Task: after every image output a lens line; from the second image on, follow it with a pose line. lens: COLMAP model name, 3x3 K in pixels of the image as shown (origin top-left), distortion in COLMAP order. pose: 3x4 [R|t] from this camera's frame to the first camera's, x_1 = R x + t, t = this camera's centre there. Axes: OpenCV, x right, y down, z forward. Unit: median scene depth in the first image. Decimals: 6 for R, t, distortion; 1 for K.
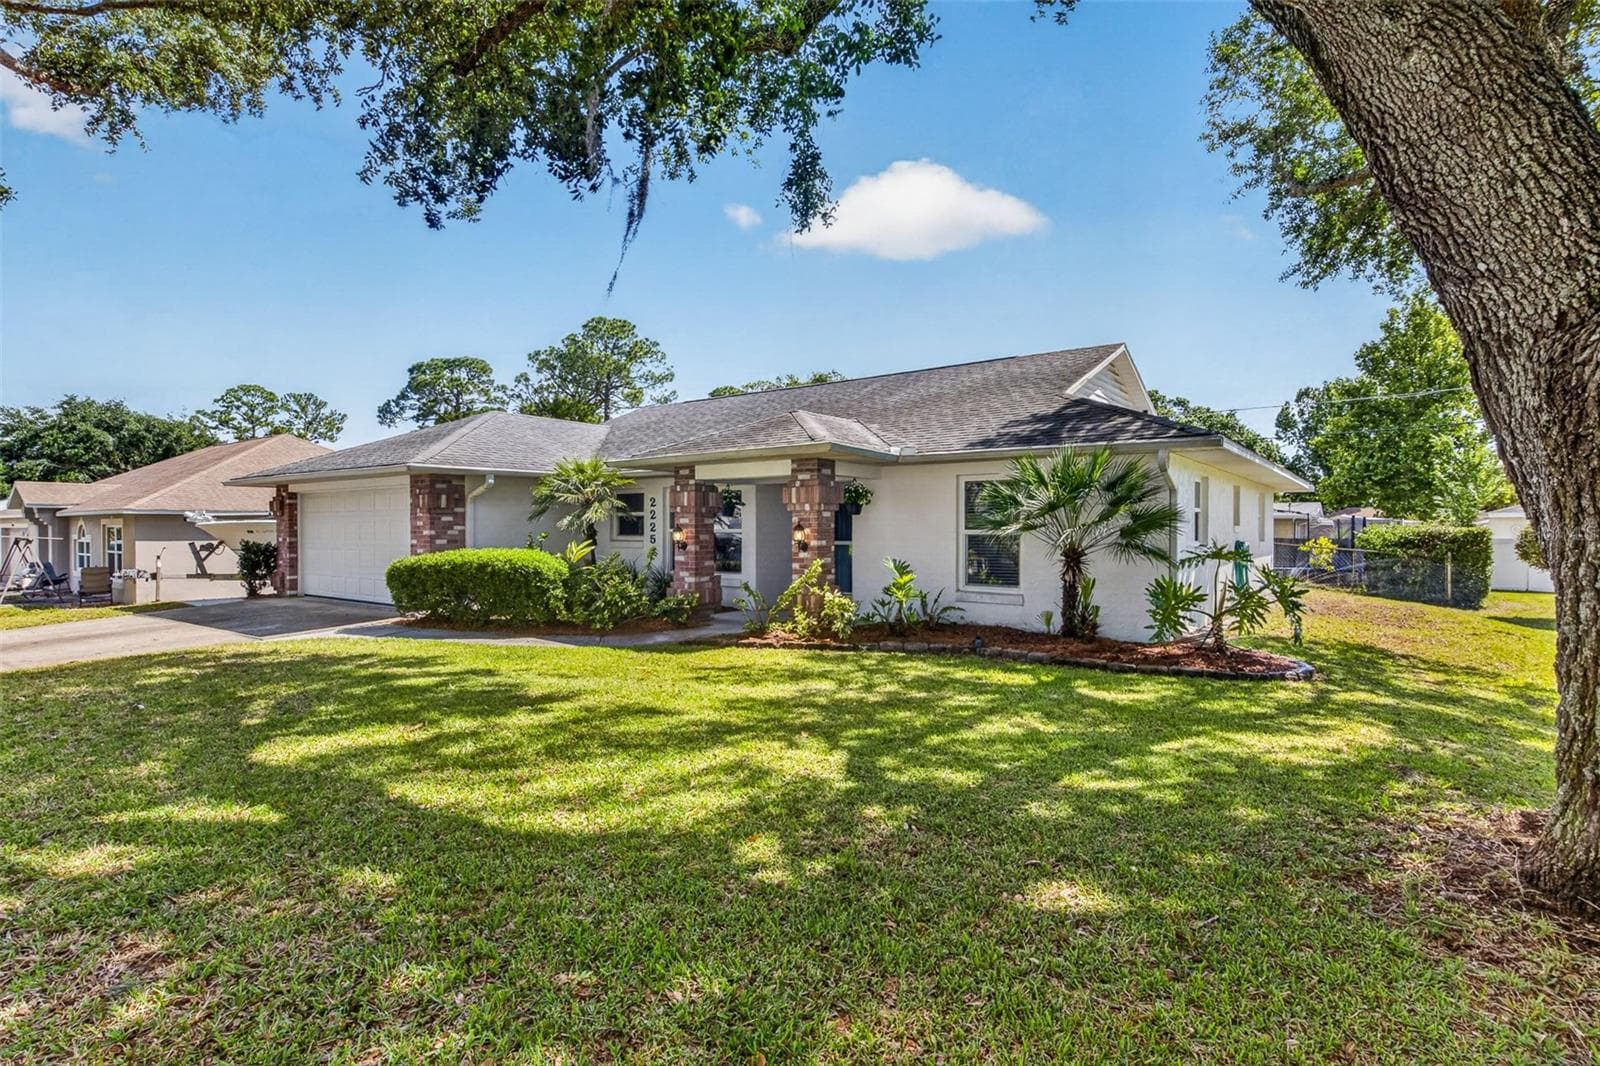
lens RADIAL K [[798.5, 0, 815.2], [0, 798.5, 537.7], [0, 0, 1]] dist [0.018681, -0.000106]
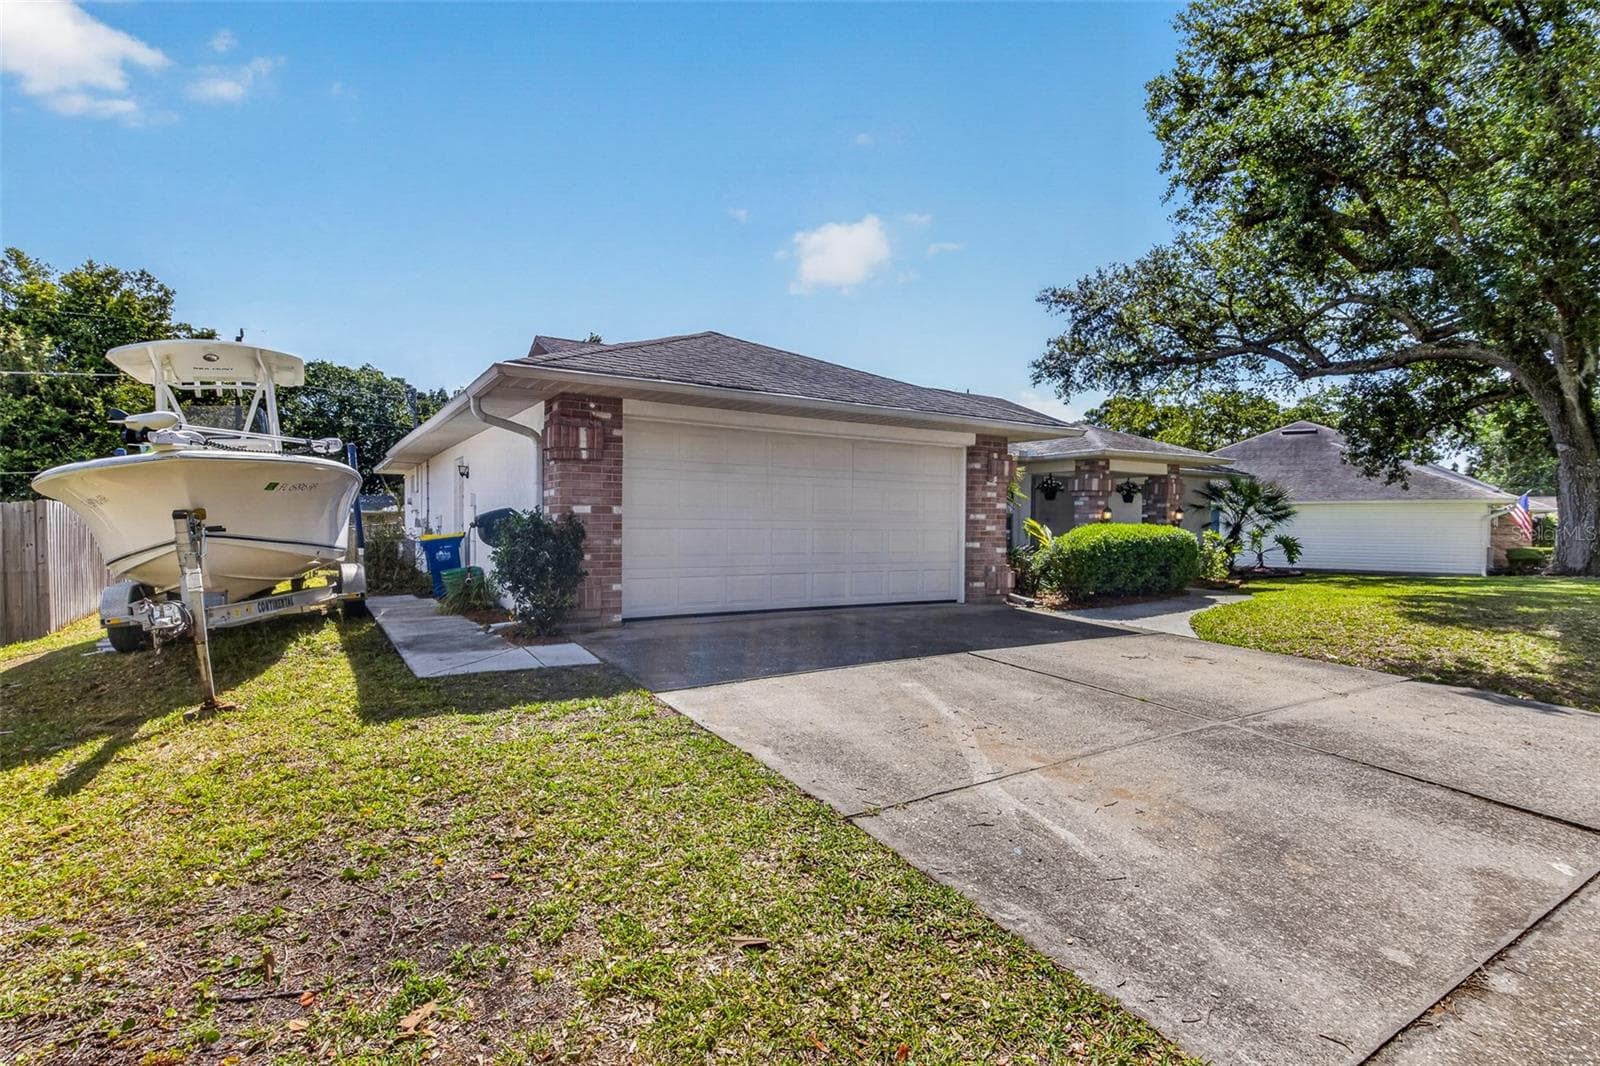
lens RADIAL K [[789.8, 0, 801.8], [0, 789.8, 538.6], [0, 0, 1]] dist [0.007913, -0.000786]
pose [[0.360335, -0.009155, 0.932778, -1.452984], [0.002678, 0.999958, 0.008779, 0.021347], [-0.932819, -0.000666, 0.360345, 0.984494]]
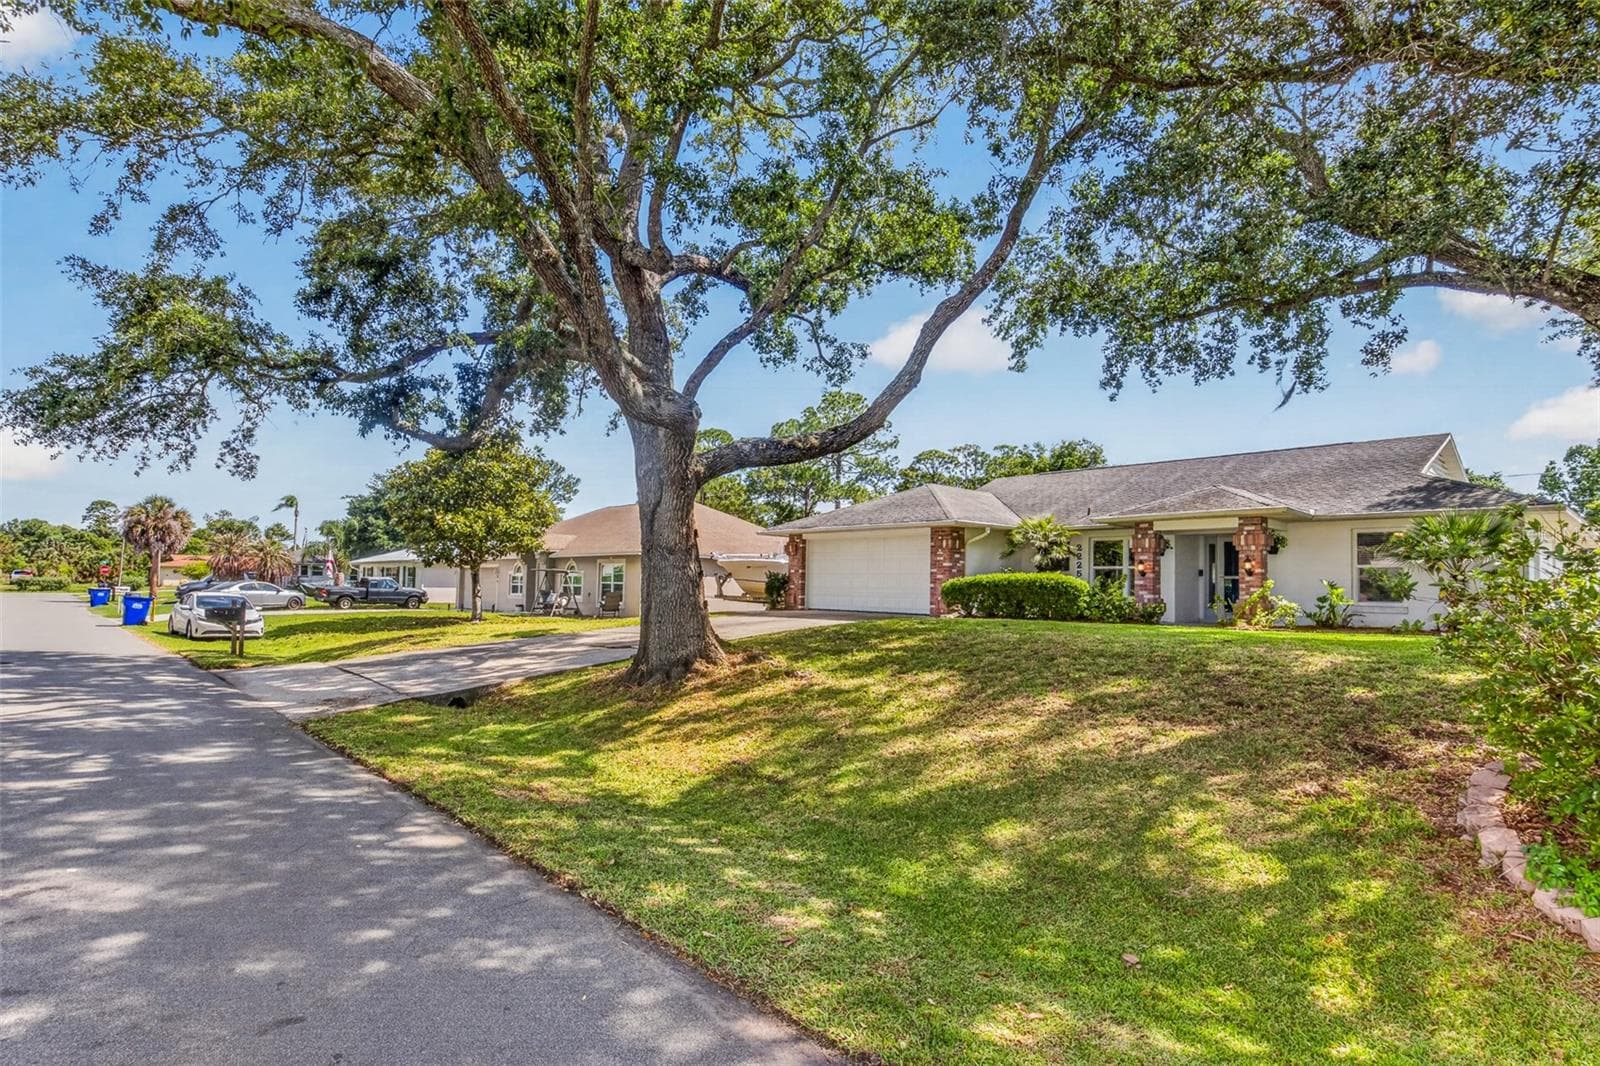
lens RADIAL K [[838.3, 0, 803.6], [0, 838.3, 548.8], [0, 0, 1]] dist [-0.003645, -0.001152]
pose [[0.982782, 0.011850, -0.184390, -0.503298], [-0.023576, 0.997827, -0.061532, 0.075314], [0.183260, 0.064819, 0.980925, -0.680249]]
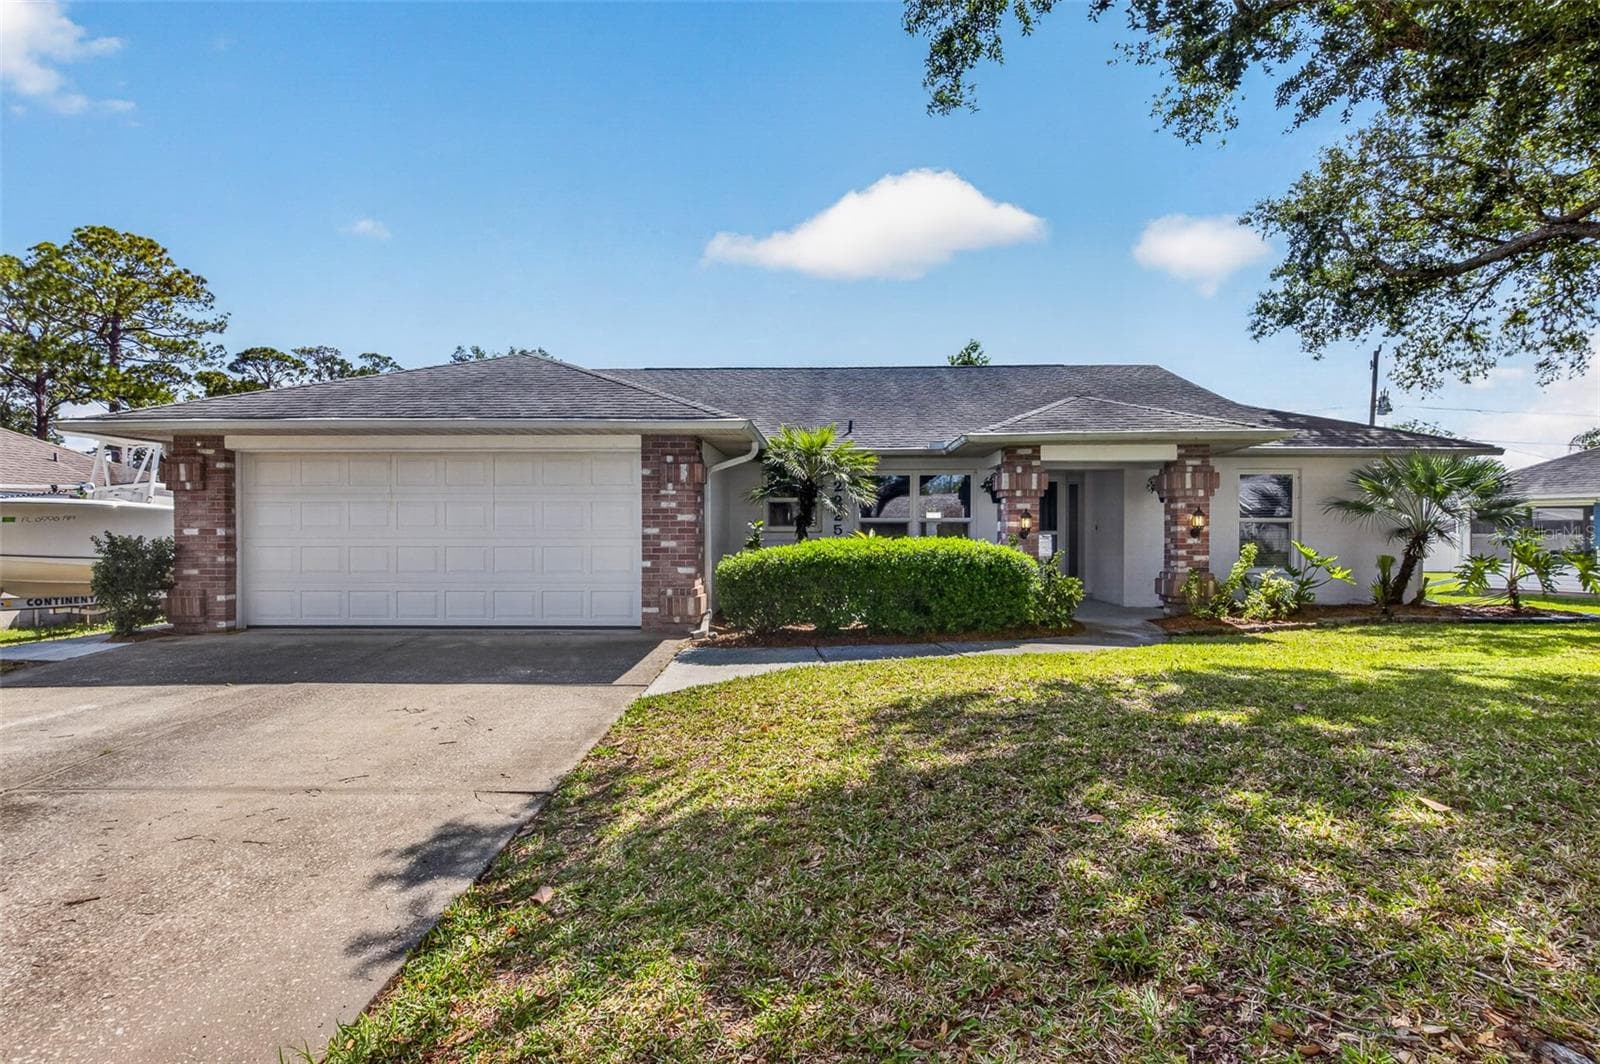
lens RADIAL K [[789.8, 0, 801.8], [0, 789.8, 537.6], [0, 0, 1]] dist [0.007913, -0.000786]
pose [[0.820605, -0.005369, 0.571470, -0.871122], [0.006967, 0.999976, -0.000610, 0.013029], [-0.571453, 0.004482, 0.820623, 0.411473]]
